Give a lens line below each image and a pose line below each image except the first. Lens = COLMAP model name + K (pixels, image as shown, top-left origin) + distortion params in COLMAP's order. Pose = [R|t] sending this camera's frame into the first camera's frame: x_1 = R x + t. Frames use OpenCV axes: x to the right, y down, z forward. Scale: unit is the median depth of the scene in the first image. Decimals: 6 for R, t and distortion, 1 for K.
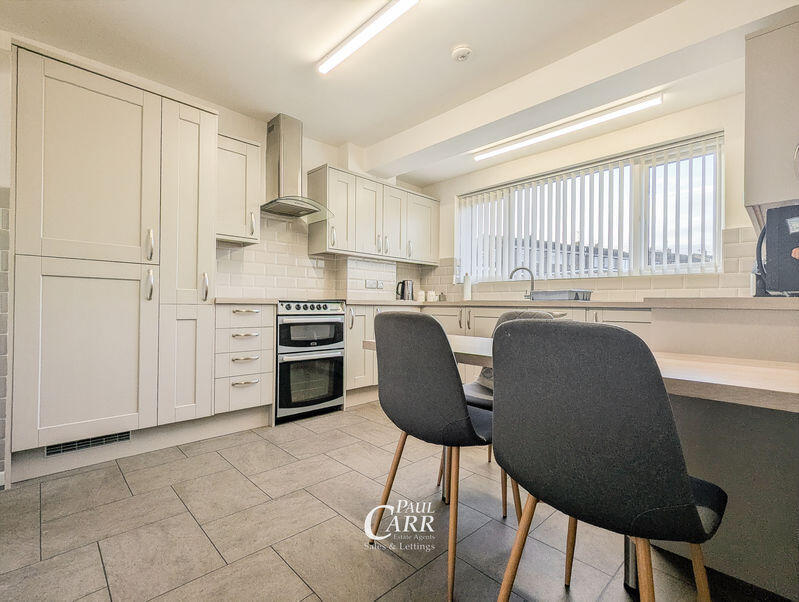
lens RADIAL K [[381.2, 0, 402.3], [0, 381.2, 305.3], [0, 0, 1]] dist [-0.000687, -0.000705]
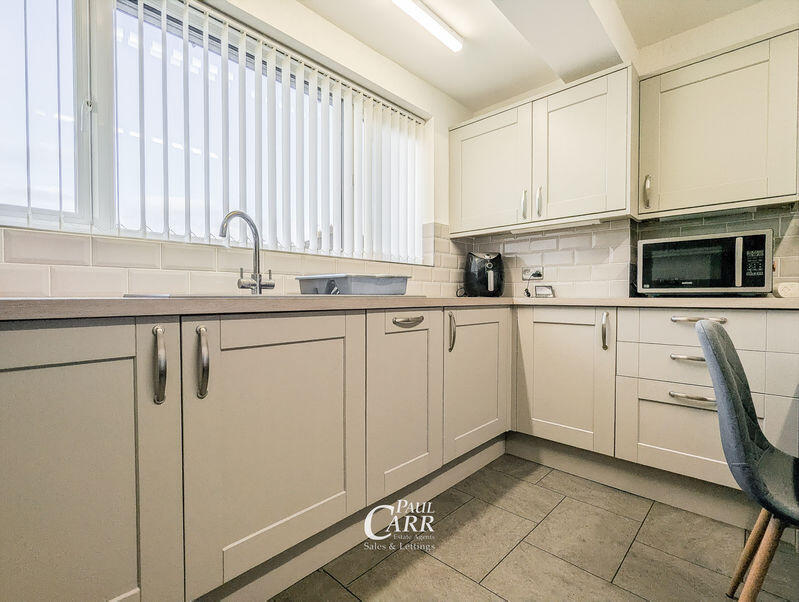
lens RADIAL K [[381.2, 0, 402.3], [0, 381.2, 305.3], [0, 0, 1]] dist [-0.000687, -0.000705]
pose [[-0.043064, -0.030812, 0.998597, -0.119829], [-0.000005, 0.999524, 0.030840, -0.015494], [-0.999072, 0.001323, -0.043044, 0.982172]]
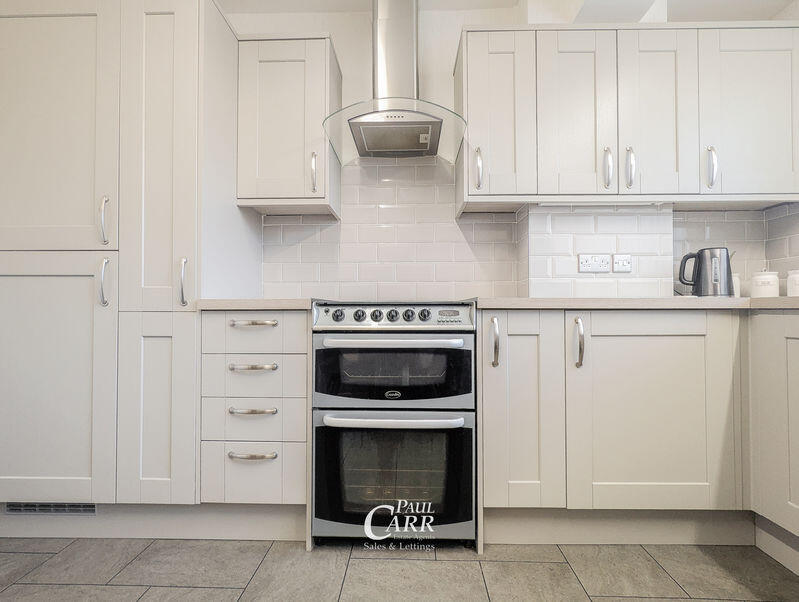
lens RADIAL K [[381.2, 0, 402.3], [0, 381.2, 305.3], [0, 0, 1]] dist [-0.000687, -0.000705]
pose [[0.689780, -0.020314, -0.723734, 0.110709], [0.008819, 0.999768, -0.019656, 0.001753], [0.723966, 0.007176, 0.689799, 0.662983]]
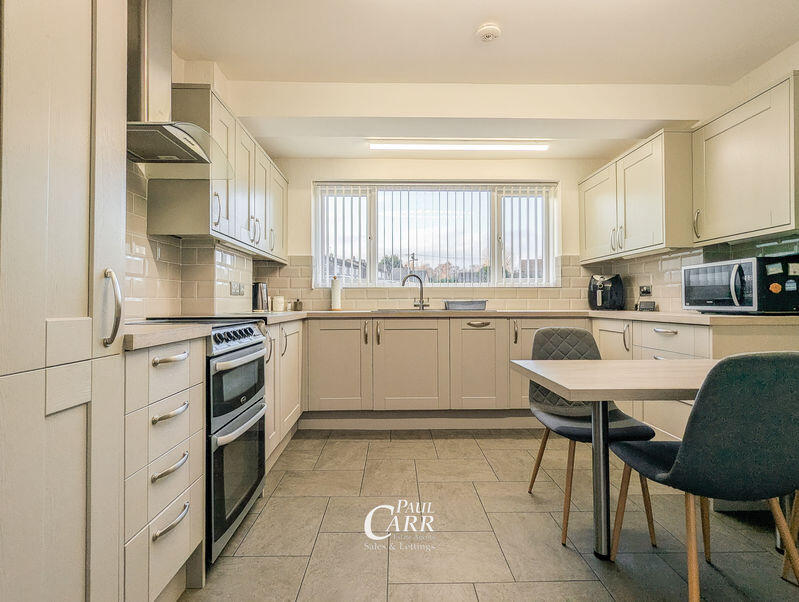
lens RADIAL K [[381.4, 0, 399.5], [0, 381.4, 301.0], [0, 0, 1]] dist [-0.003285, -0.000487]
pose [[0.684667, -0.006892, 0.728824, -0.467782], [0.008803, 0.999961, 0.001186, -0.040682], [-0.728803, 0.005603, 0.684700, 0.432366]]
